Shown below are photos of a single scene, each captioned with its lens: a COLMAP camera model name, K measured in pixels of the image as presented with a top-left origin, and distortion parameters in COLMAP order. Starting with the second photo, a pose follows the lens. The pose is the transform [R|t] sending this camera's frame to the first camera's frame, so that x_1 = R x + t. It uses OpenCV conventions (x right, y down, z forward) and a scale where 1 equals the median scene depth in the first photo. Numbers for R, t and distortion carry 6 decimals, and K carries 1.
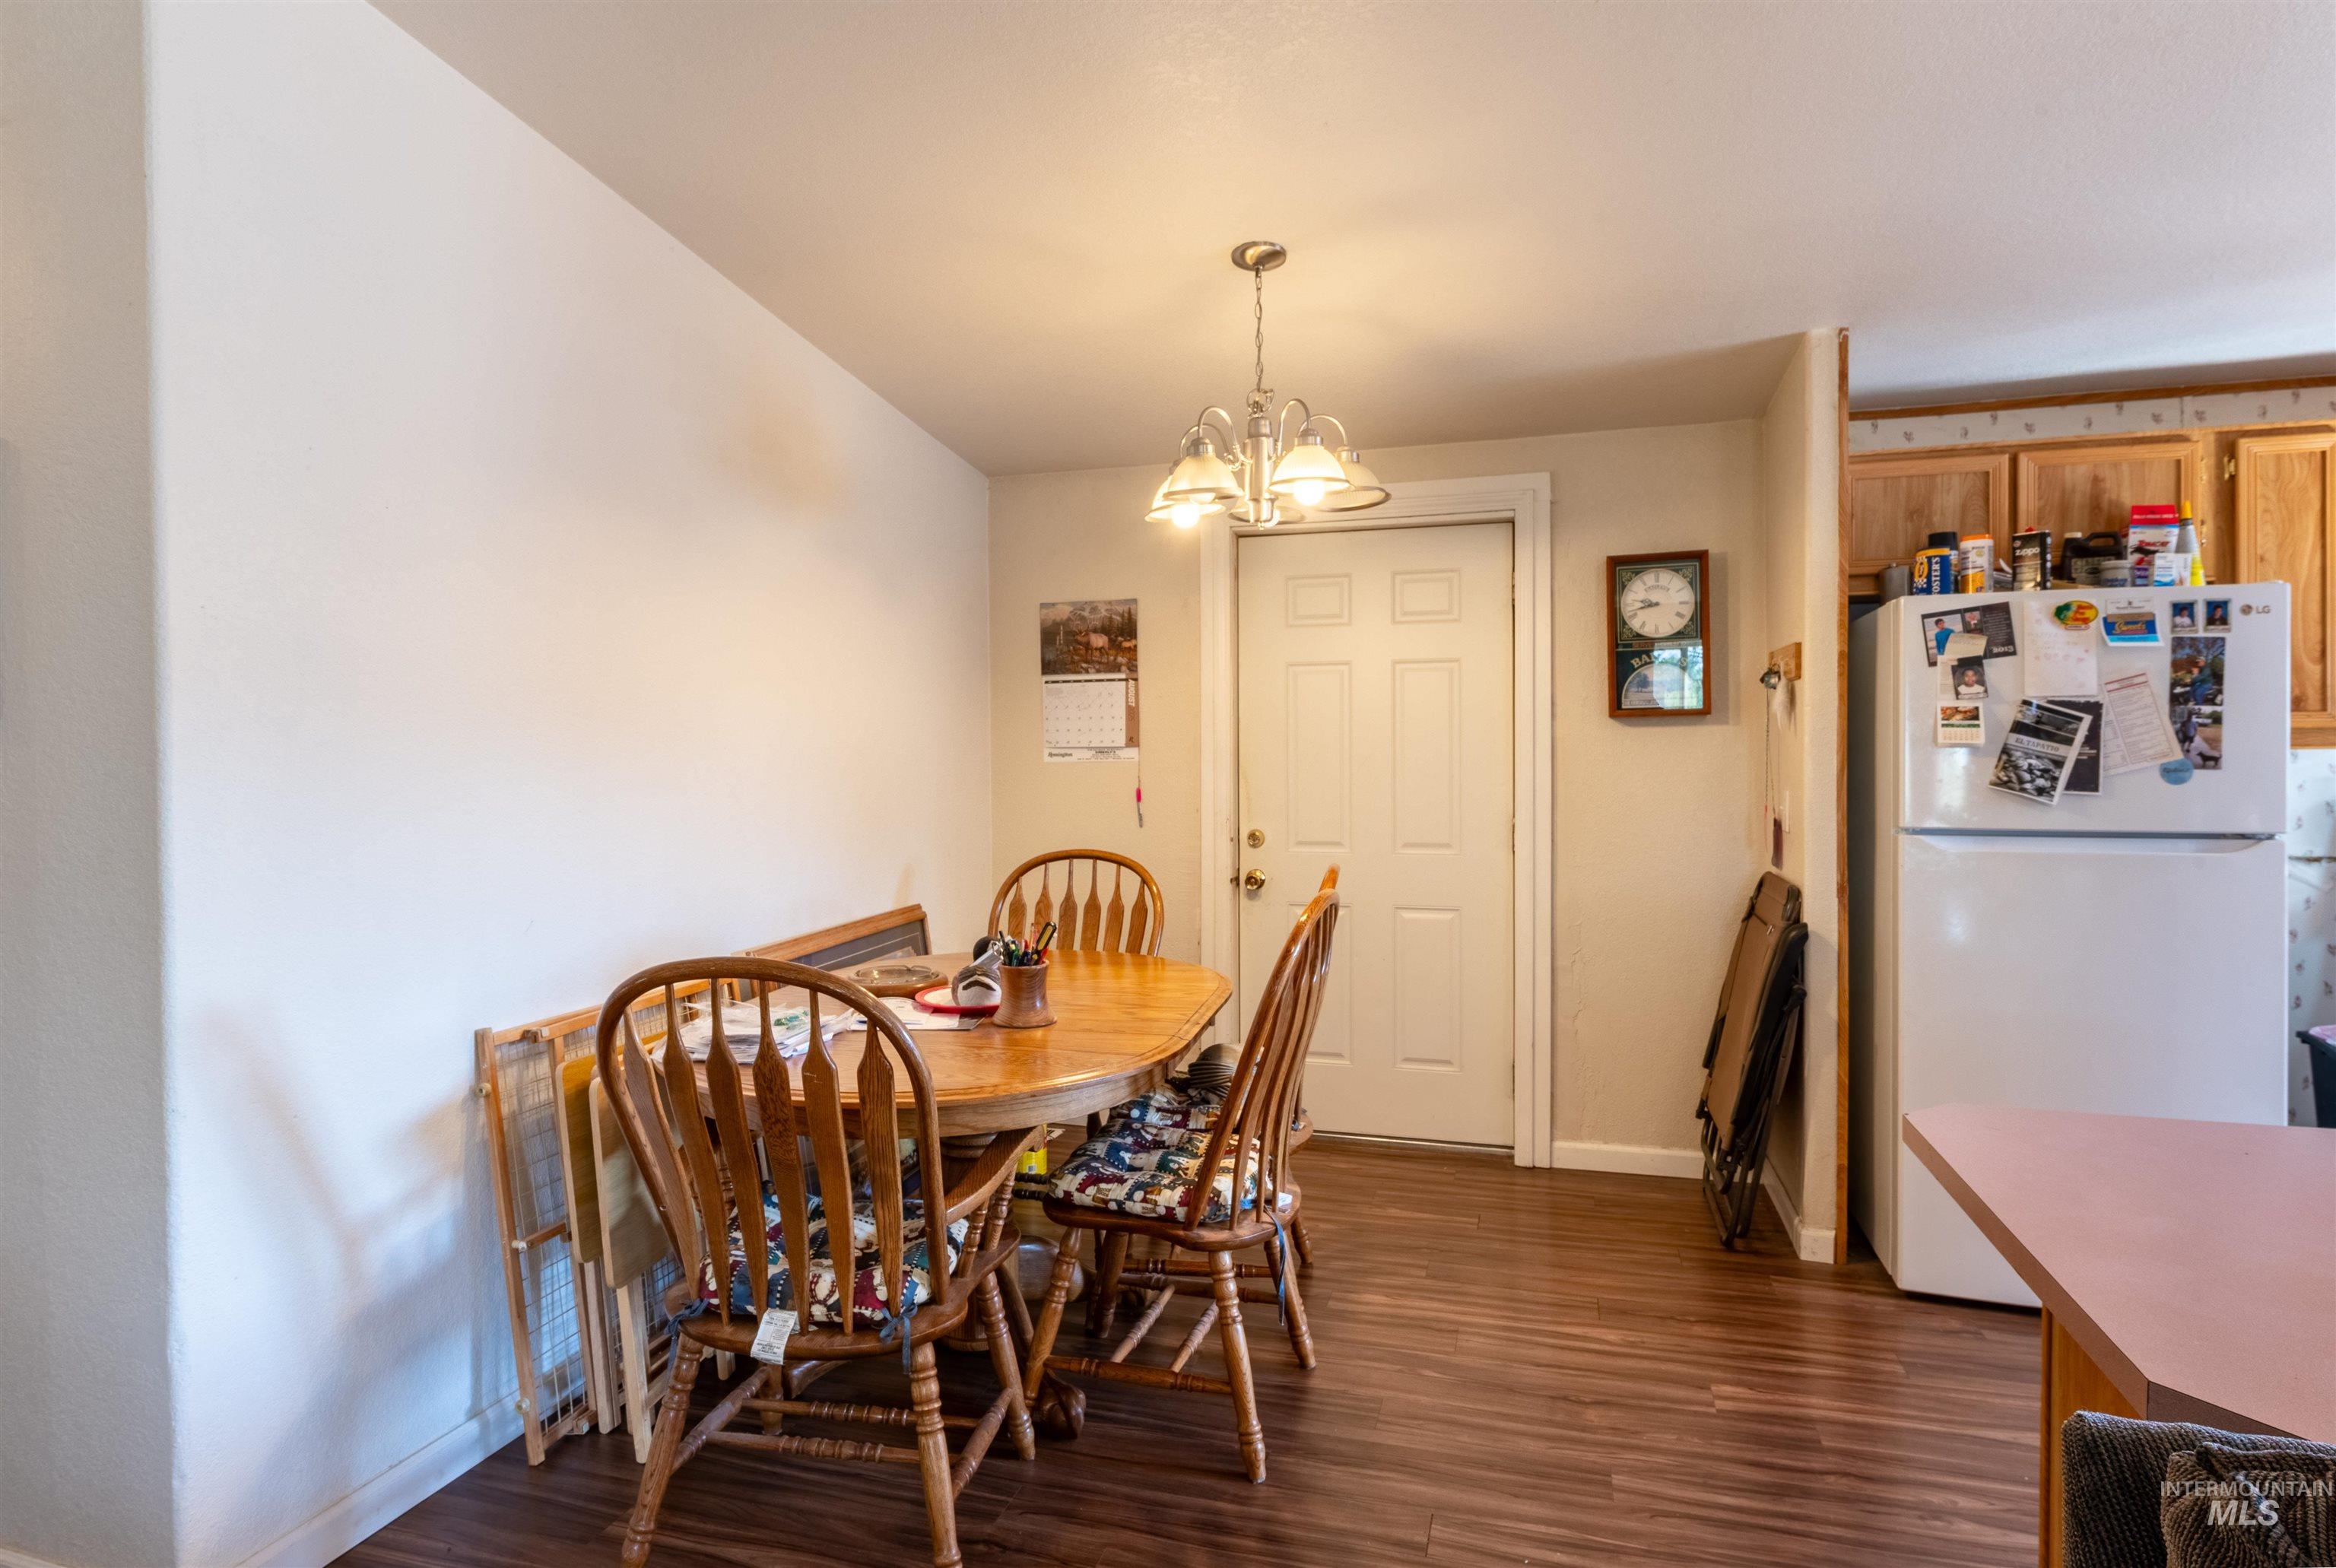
lens RADIAL K [[1293.1, 0, 1166.7], [0, 1293.1, 774.1], [0, 0, 1]] dist [0.000362, 0.000168]
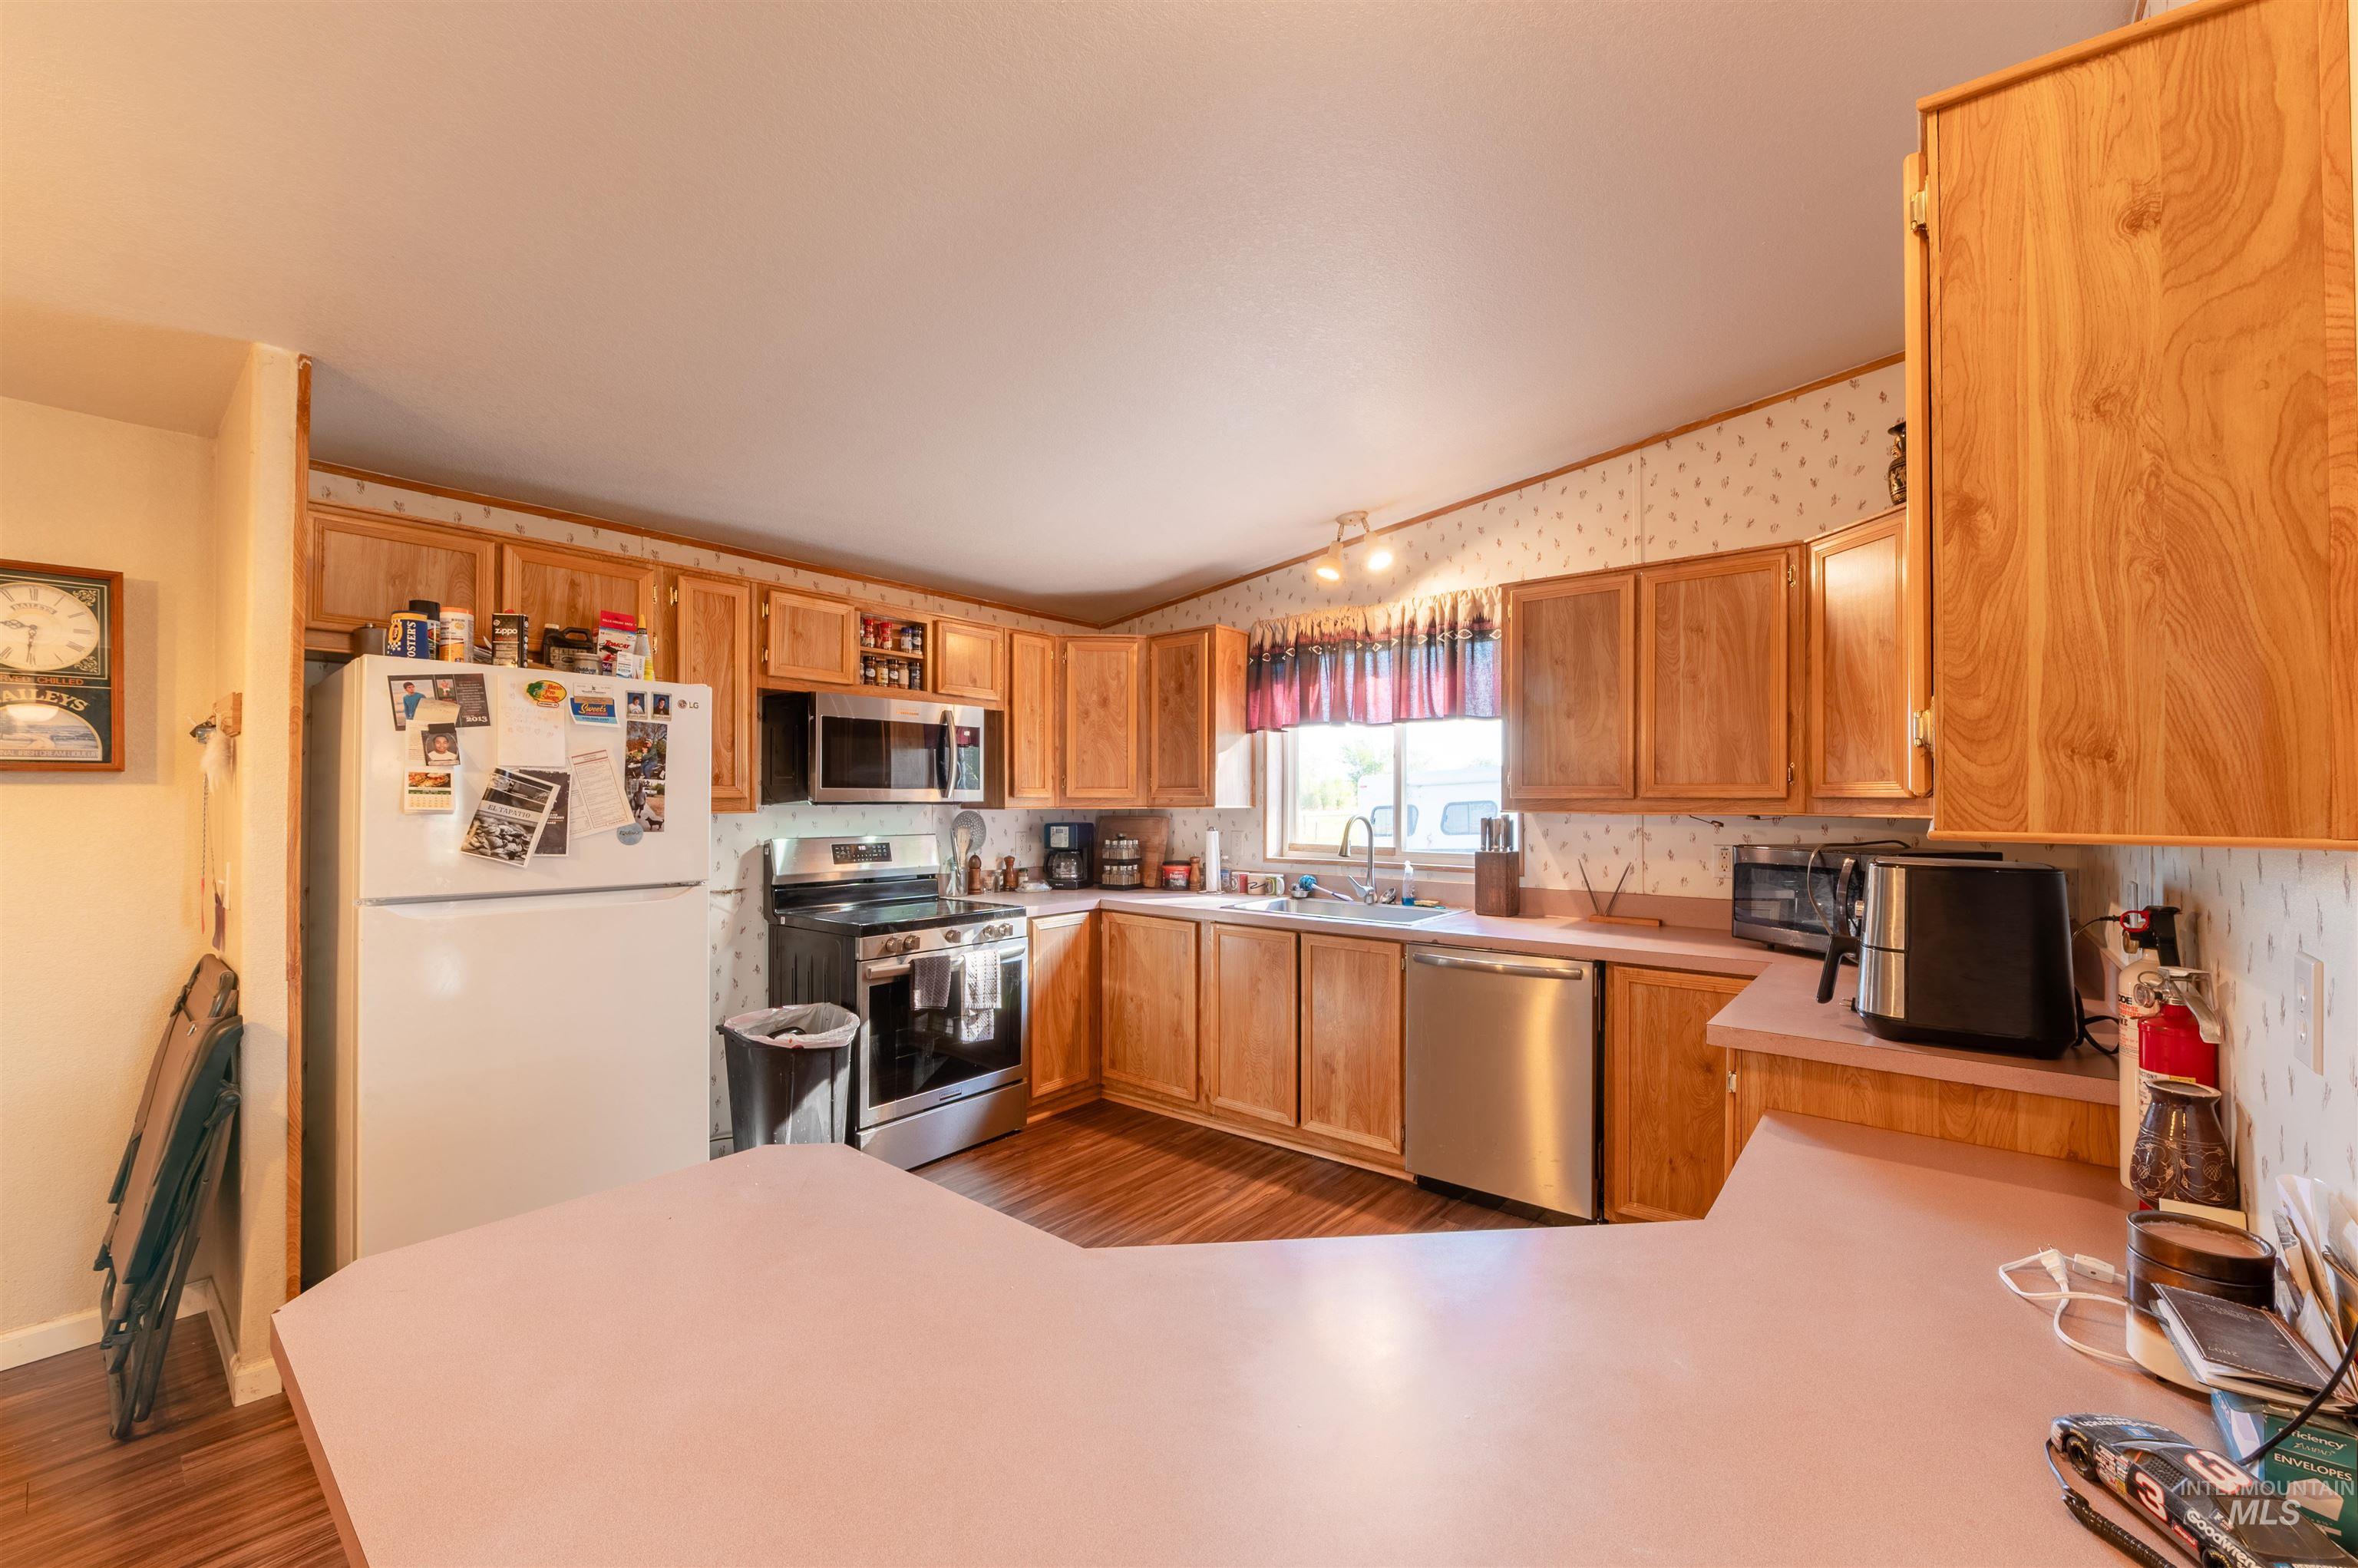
lens RADIAL K [[923.5, 0, 1179.0], [0, 923.5, 784.0], [0, 0, 1]] dist [-0.000826, -0.005374]
pose [[0.383875, 0.024970, 0.923047, 0.181845], [0.014242, 0.999355, -0.032957, -0.012219], [-0.923275, 0.025797, 0.383272, 0.199057]]
